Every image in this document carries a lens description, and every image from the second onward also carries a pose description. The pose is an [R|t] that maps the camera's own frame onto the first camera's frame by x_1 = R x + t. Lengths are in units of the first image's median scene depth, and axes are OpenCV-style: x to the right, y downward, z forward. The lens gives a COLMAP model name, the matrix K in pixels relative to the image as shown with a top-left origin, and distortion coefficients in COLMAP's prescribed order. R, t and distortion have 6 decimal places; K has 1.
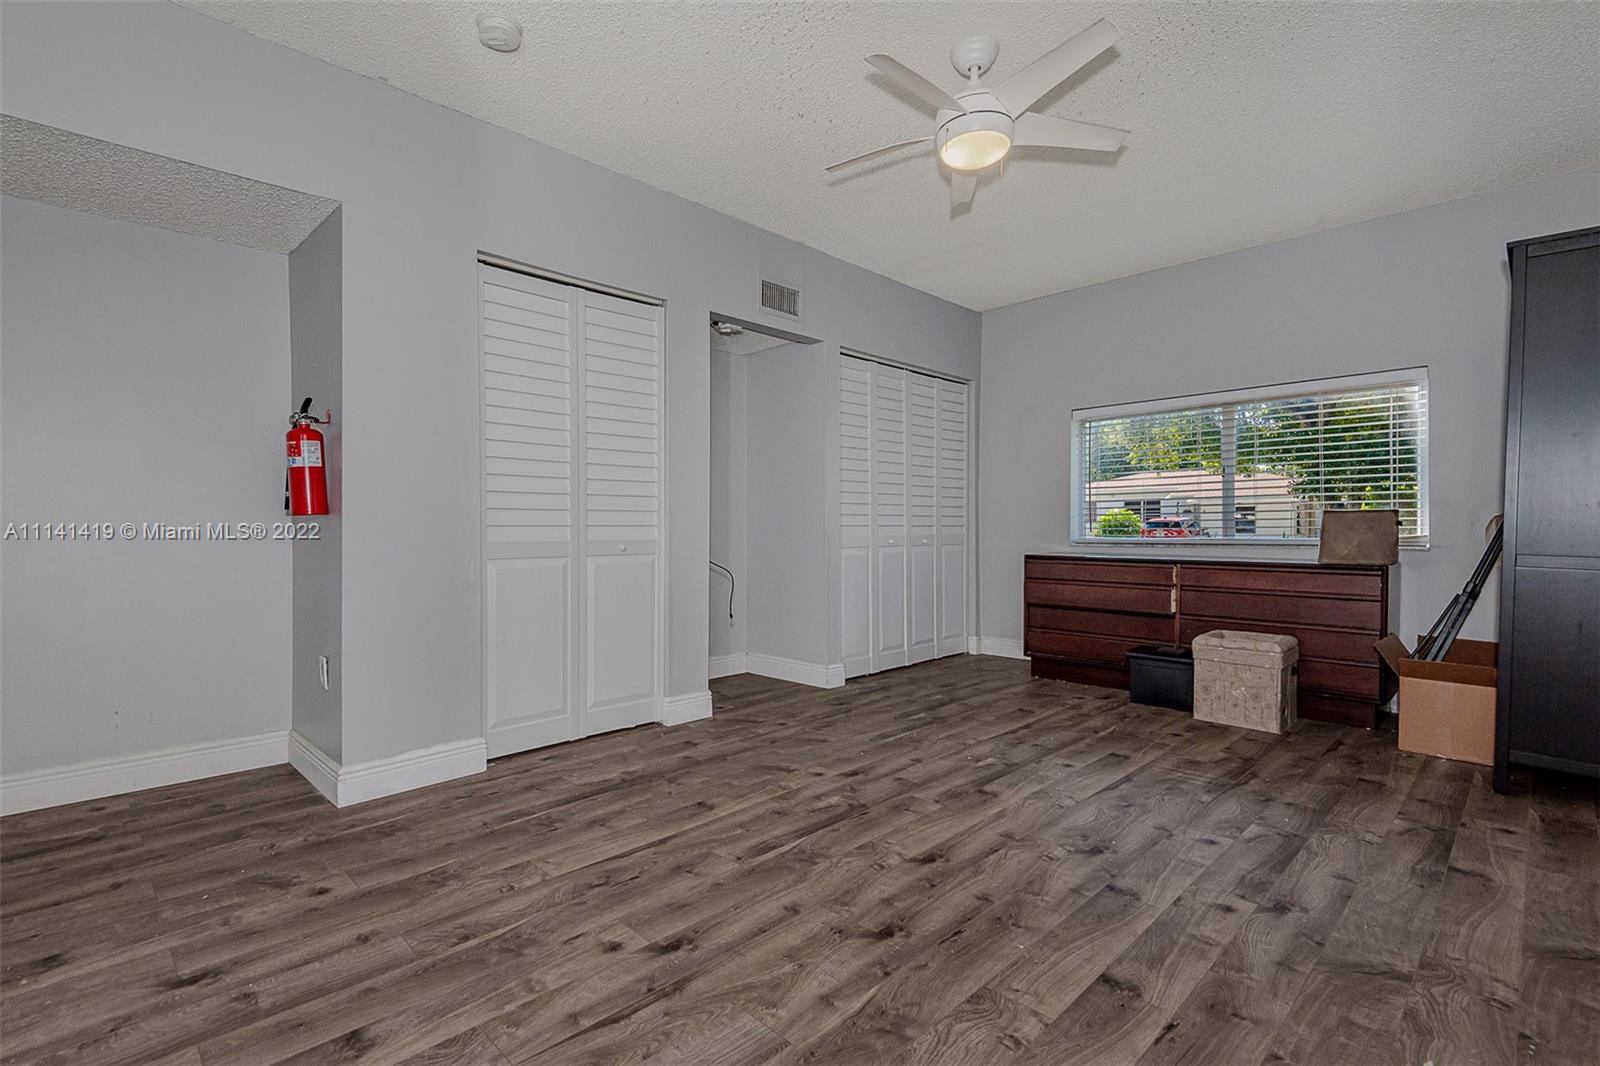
lens RADIAL K [[755.4, 0, 763.2], [0, 755.4, 522.2], [0, 0, 1]] dist [0.018633, -0.000166]
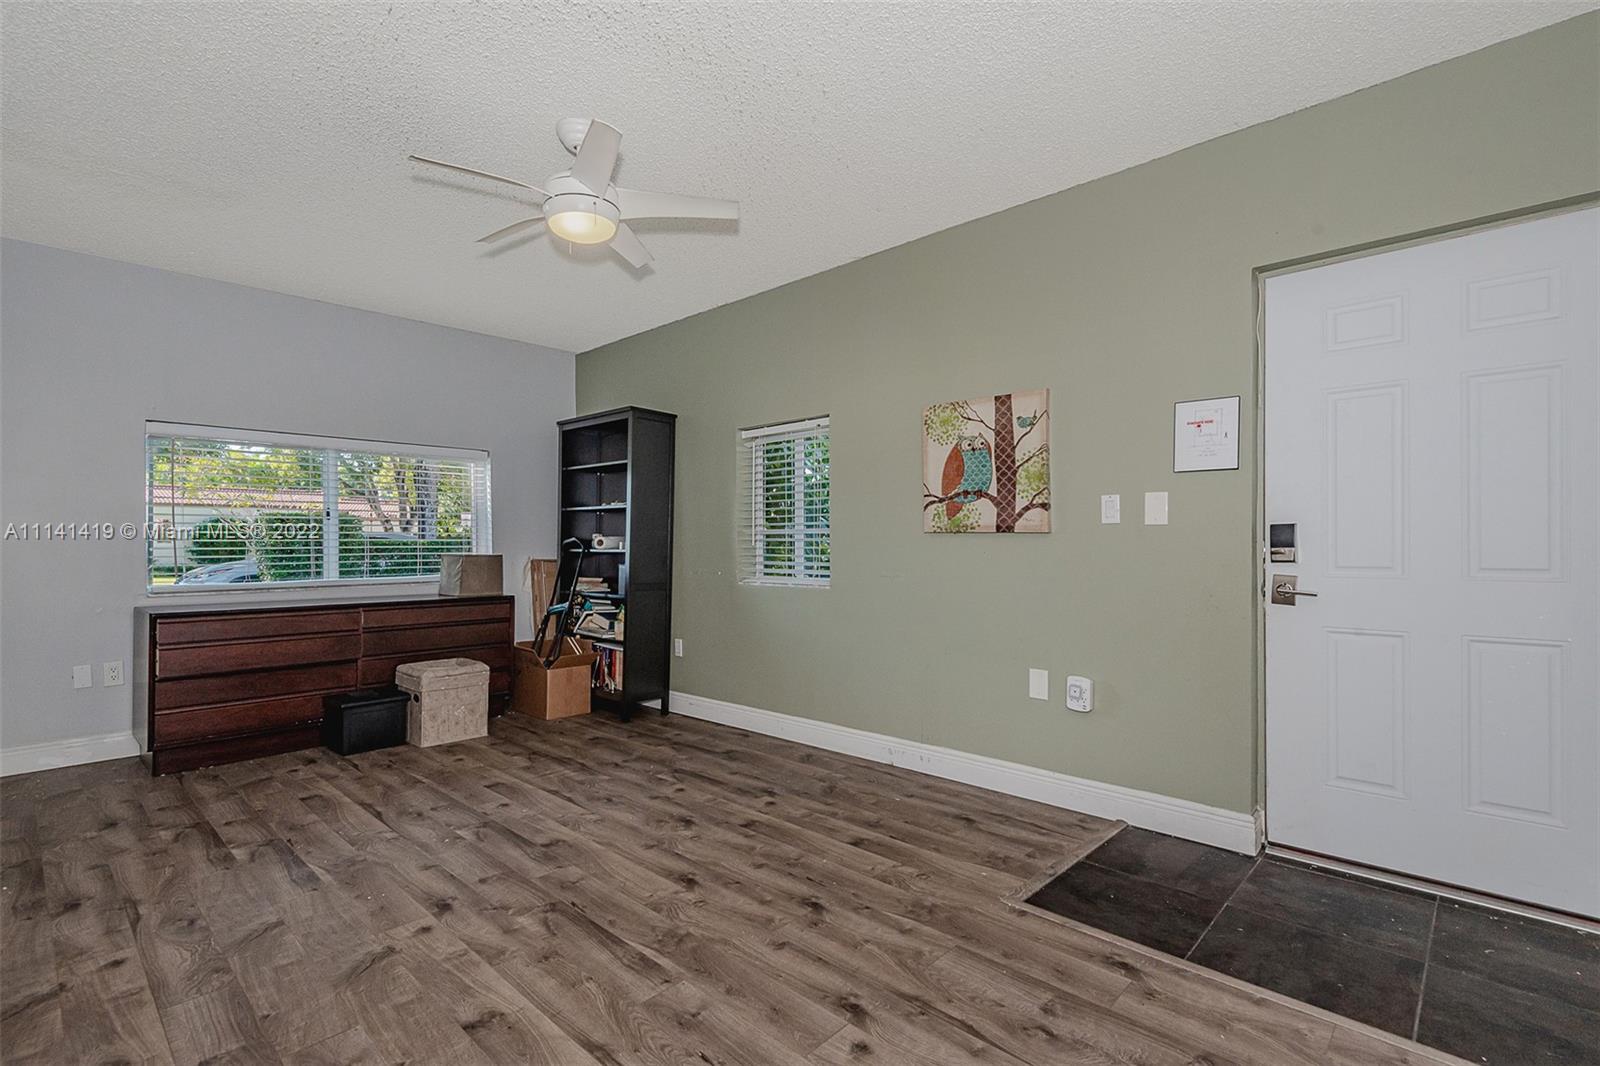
lens RADIAL K [[722.2, 0, 806.7], [0, 722.2, 537.1], [0, 0, 1]] dist [0.069813, -0.035560]
pose [[-0.062882, 0.011289, 0.997957, -0.767406], [-0.011796, 0.999858, -0.012054, -0.052930], [-0.997951, -0.012530, -0.062740, 0.765820]]
